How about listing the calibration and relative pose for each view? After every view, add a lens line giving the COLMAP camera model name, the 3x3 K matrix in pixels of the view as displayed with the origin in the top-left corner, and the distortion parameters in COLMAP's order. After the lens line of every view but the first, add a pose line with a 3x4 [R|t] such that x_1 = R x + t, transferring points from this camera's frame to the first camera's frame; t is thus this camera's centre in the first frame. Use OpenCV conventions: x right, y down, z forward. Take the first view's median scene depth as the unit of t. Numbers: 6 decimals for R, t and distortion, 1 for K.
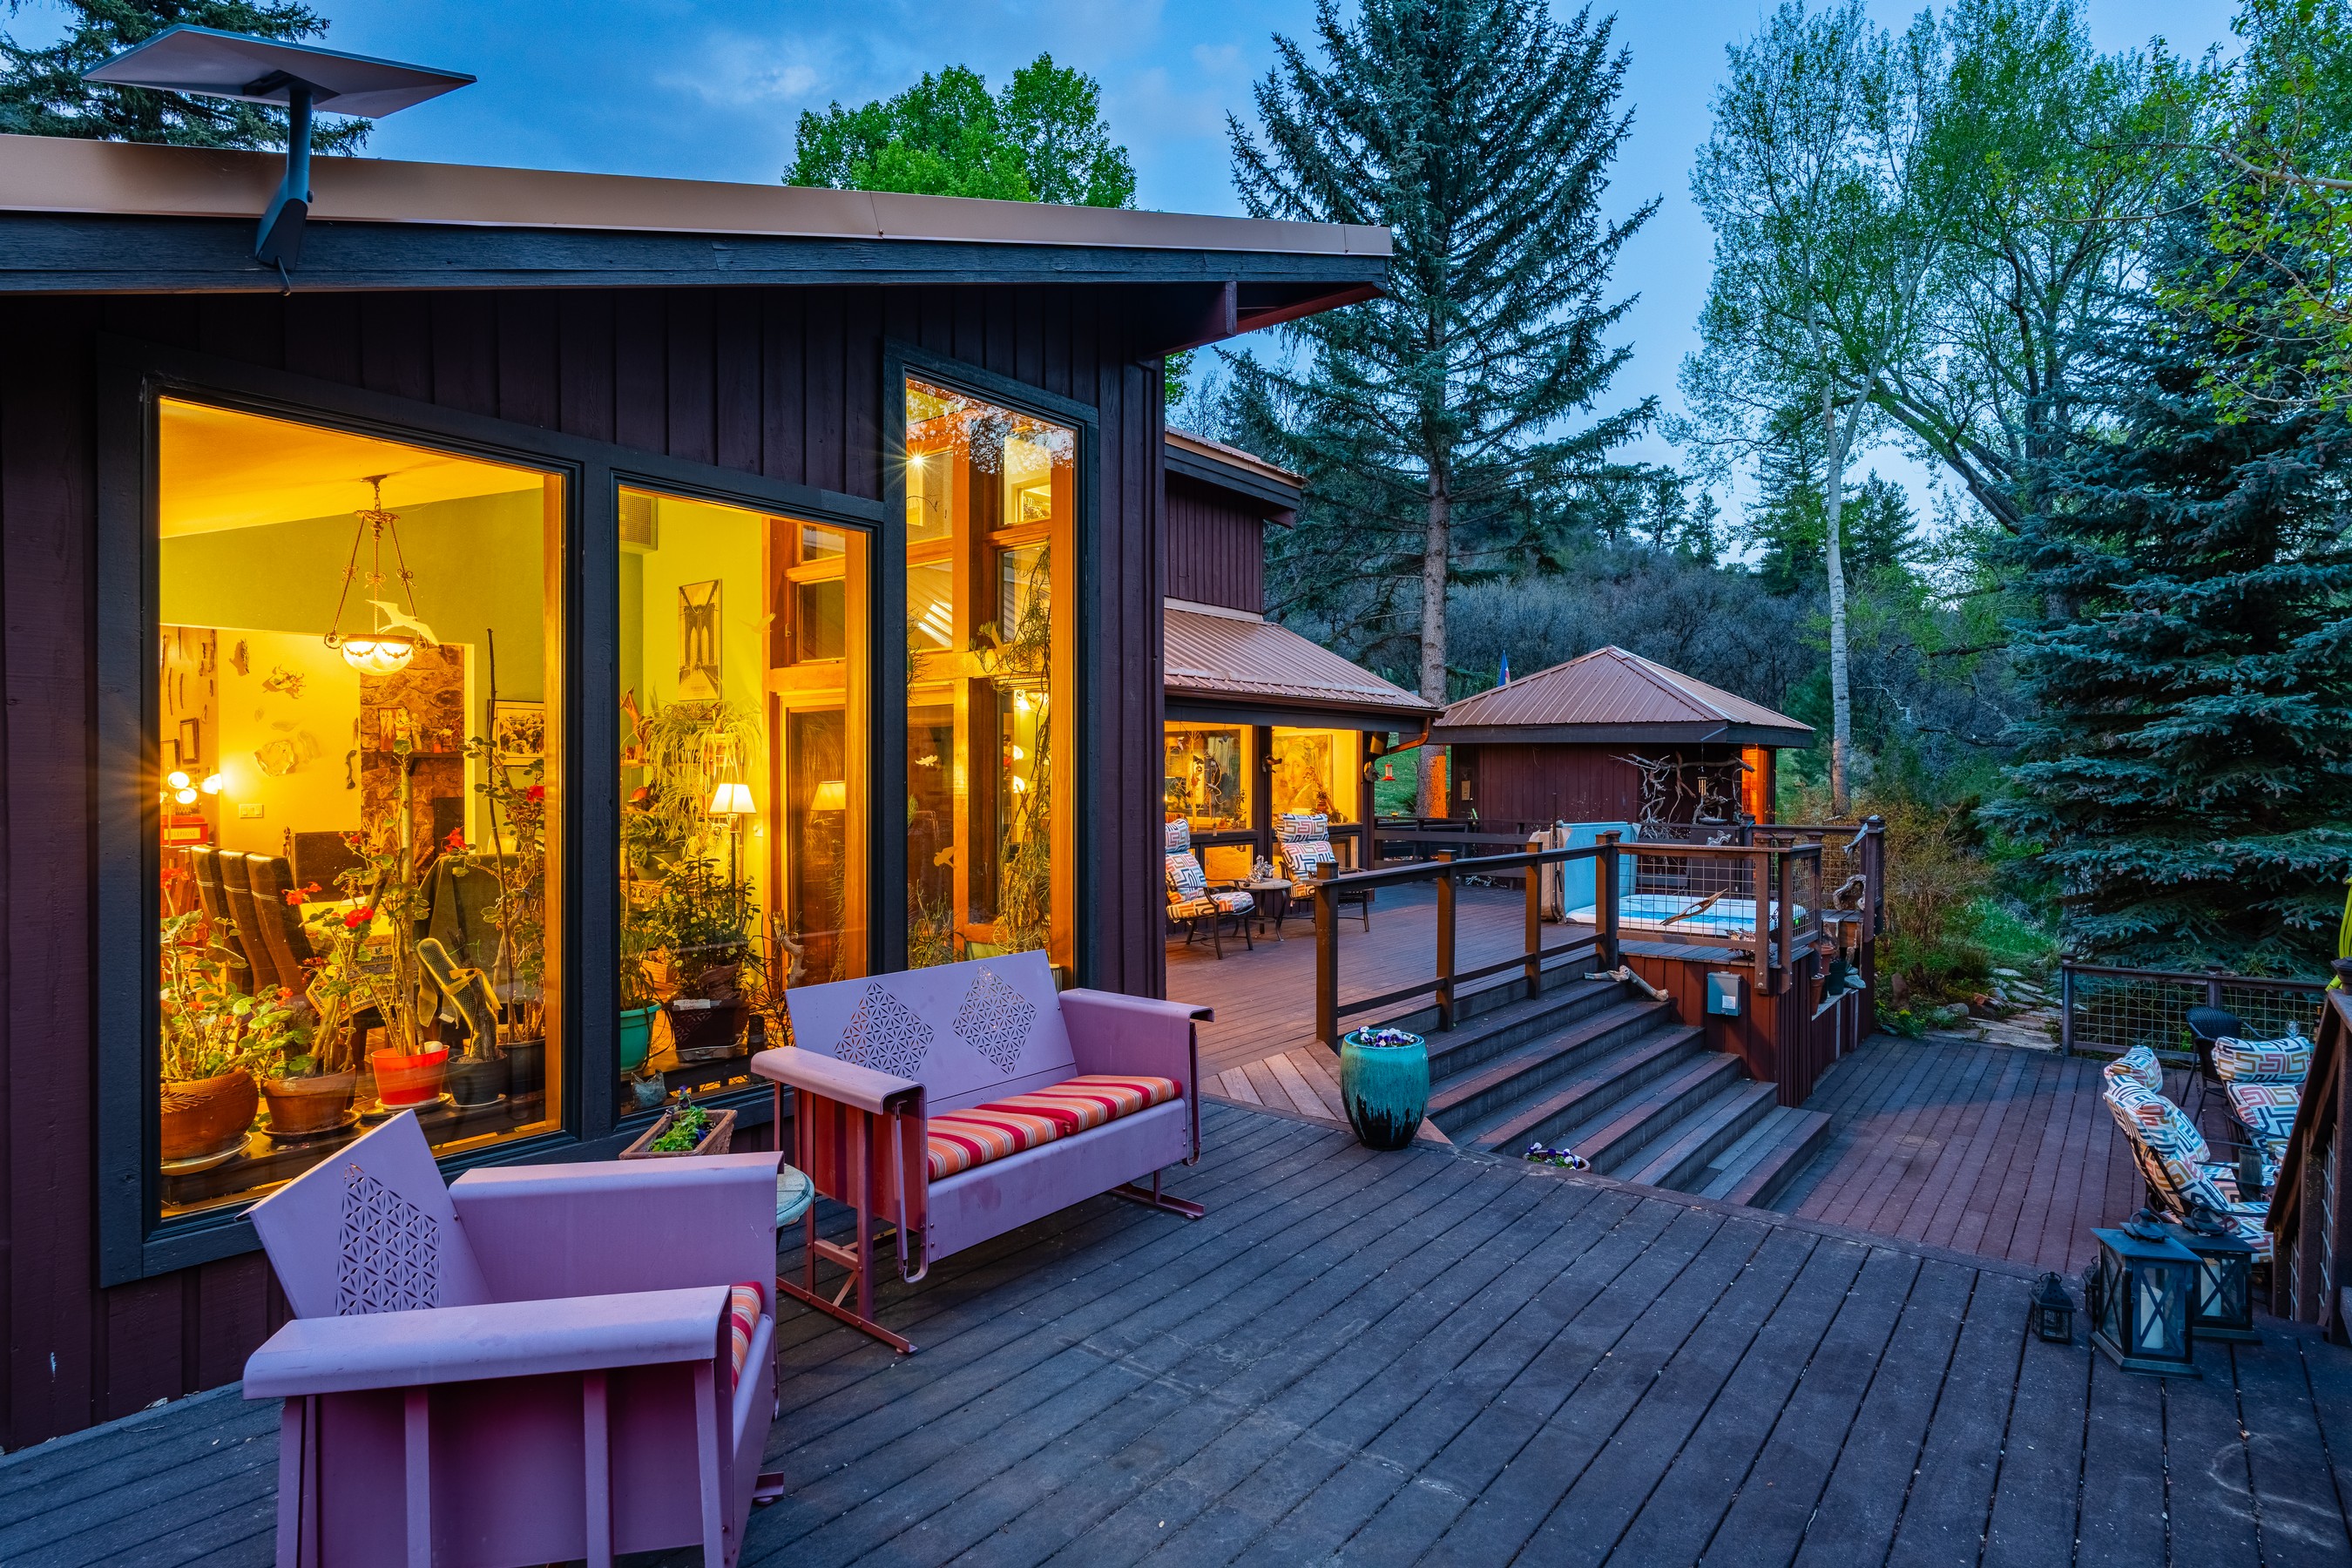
lens RADIAL K [[1220.8, 0, 1173.9], [0, 1220.8, 753.1], [0, 0, 1]] dist [-0.002501, -0.000763]
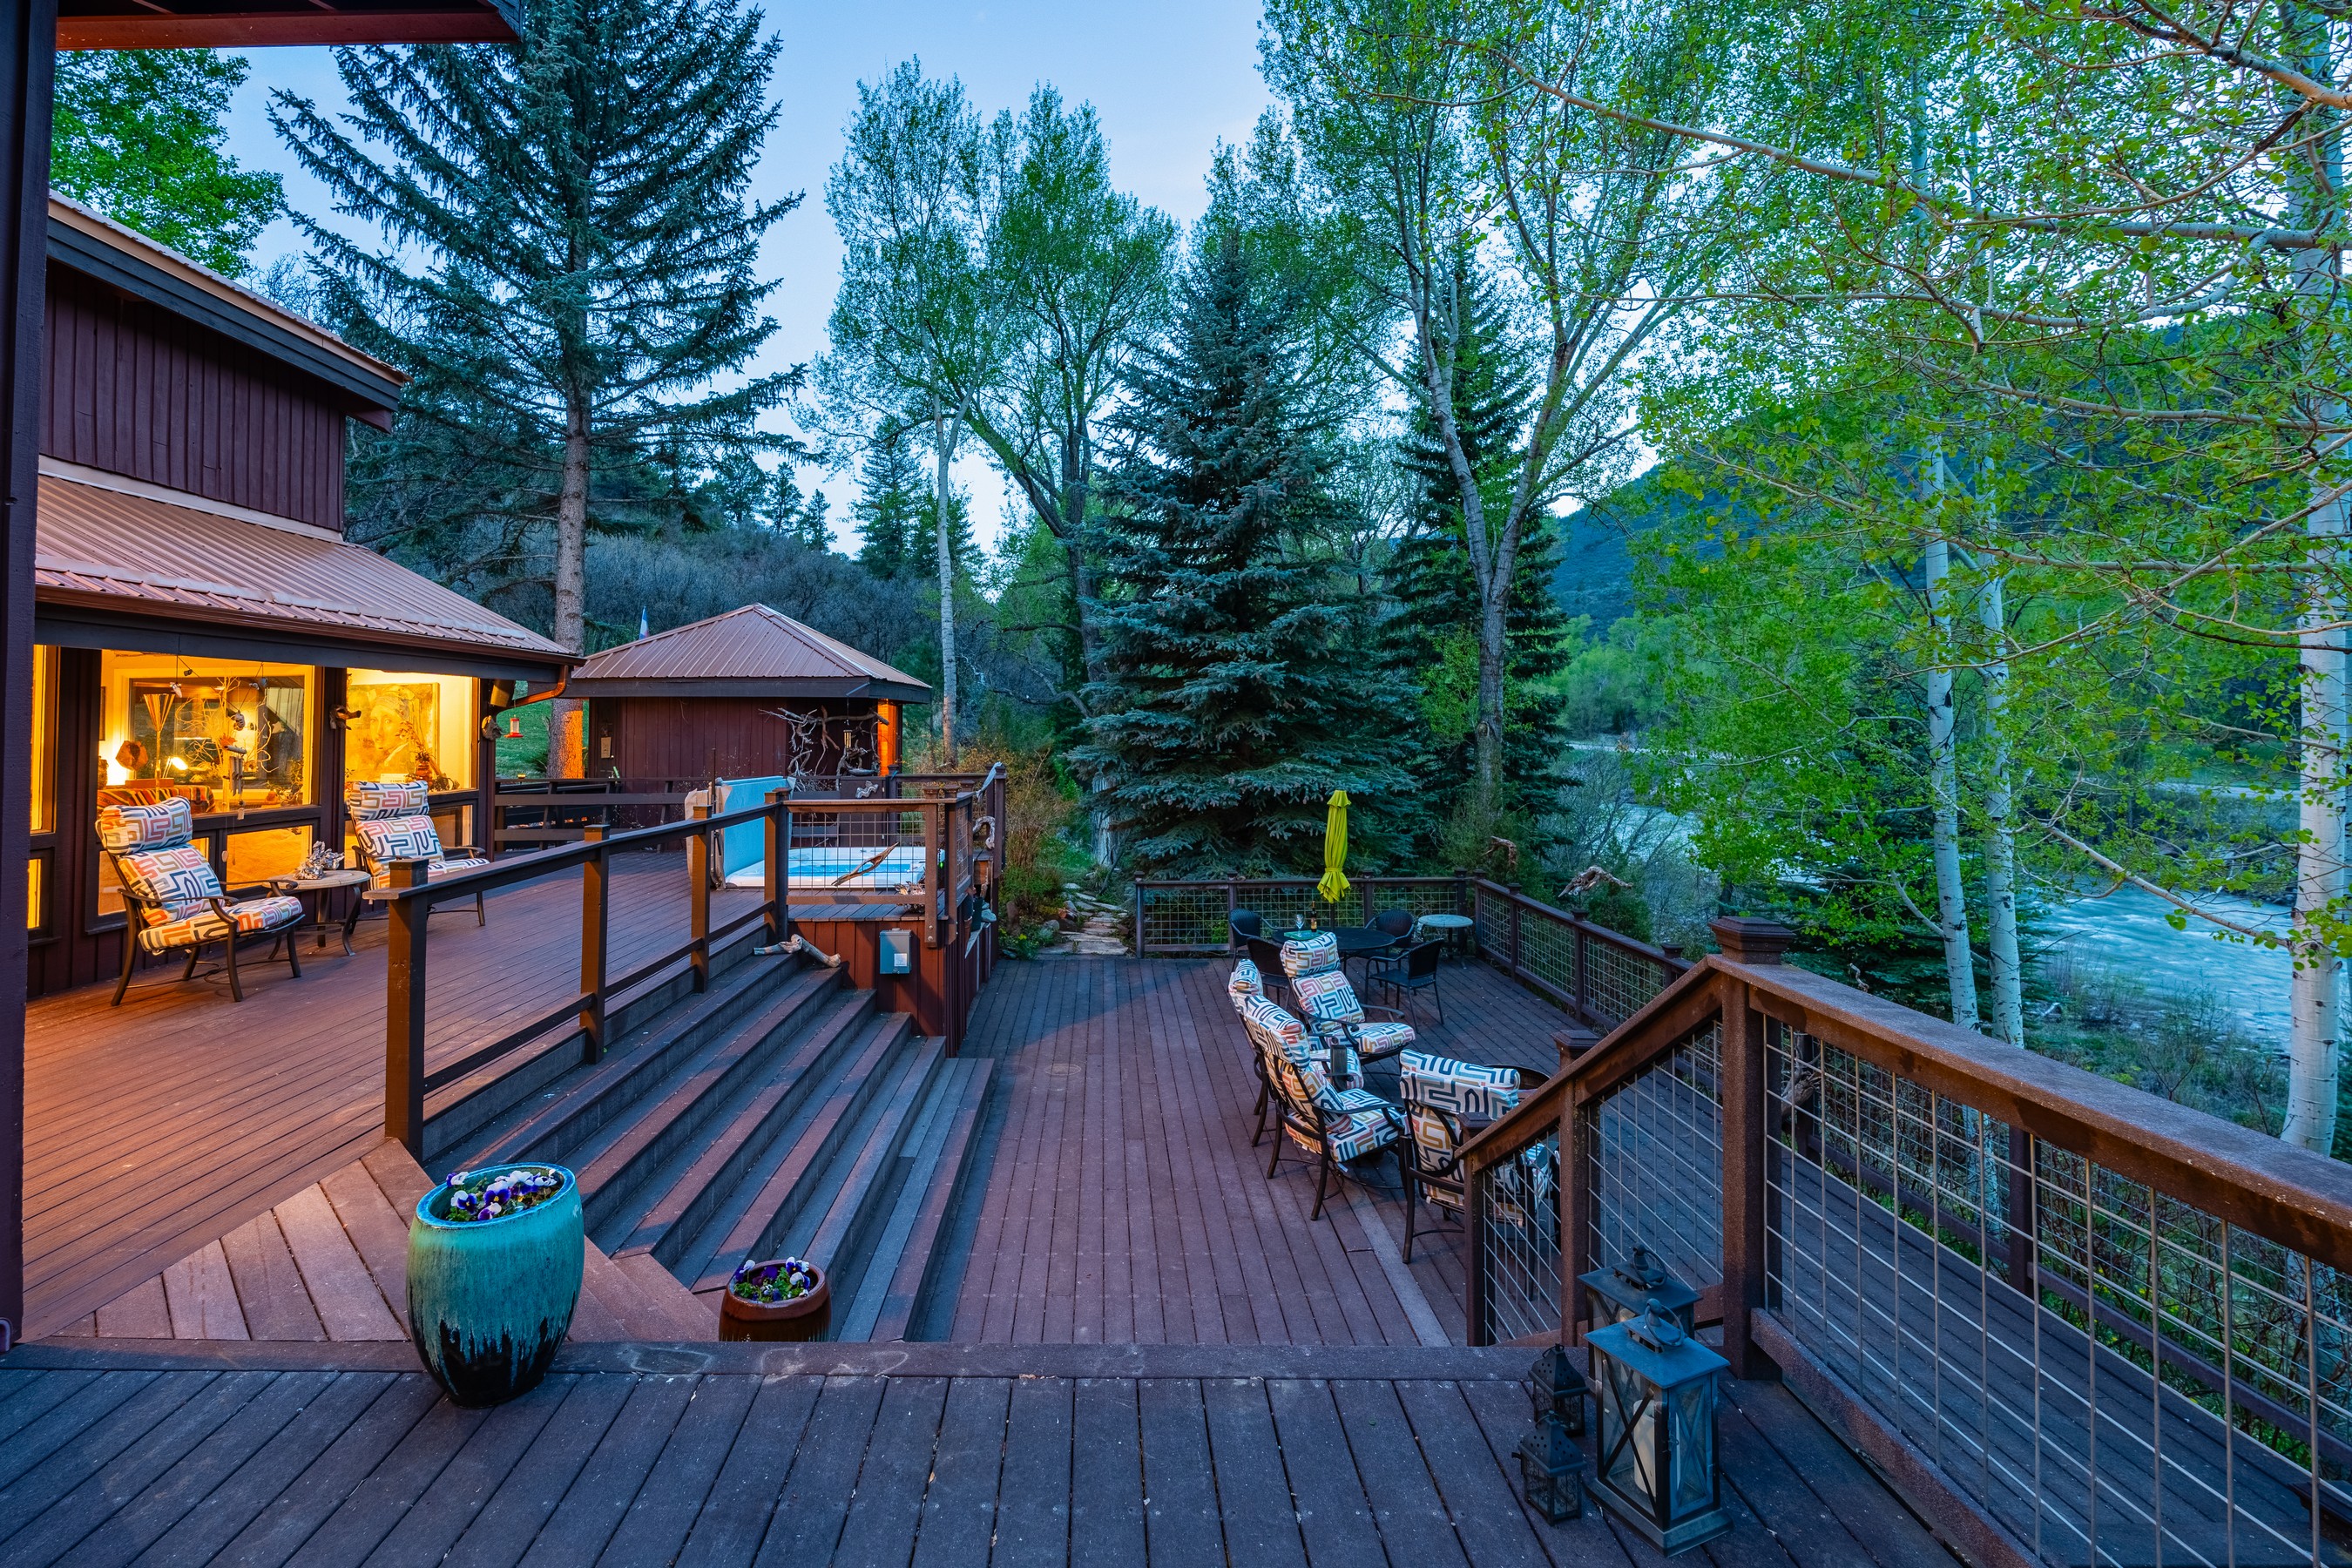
lens RADIAL K [[1092.4, 0, 1092.7], [0, 1092.4, 681.4], [0, 0, 1]] dist [-0.003235, 0.000032]
pose [[0.789424, 0.016487, 0.613627, 0.022379], [0.000386, 0.999626, -0.027355, 0.003589], [-0.613848, 0.021832, 0.789122, 0.126783]]
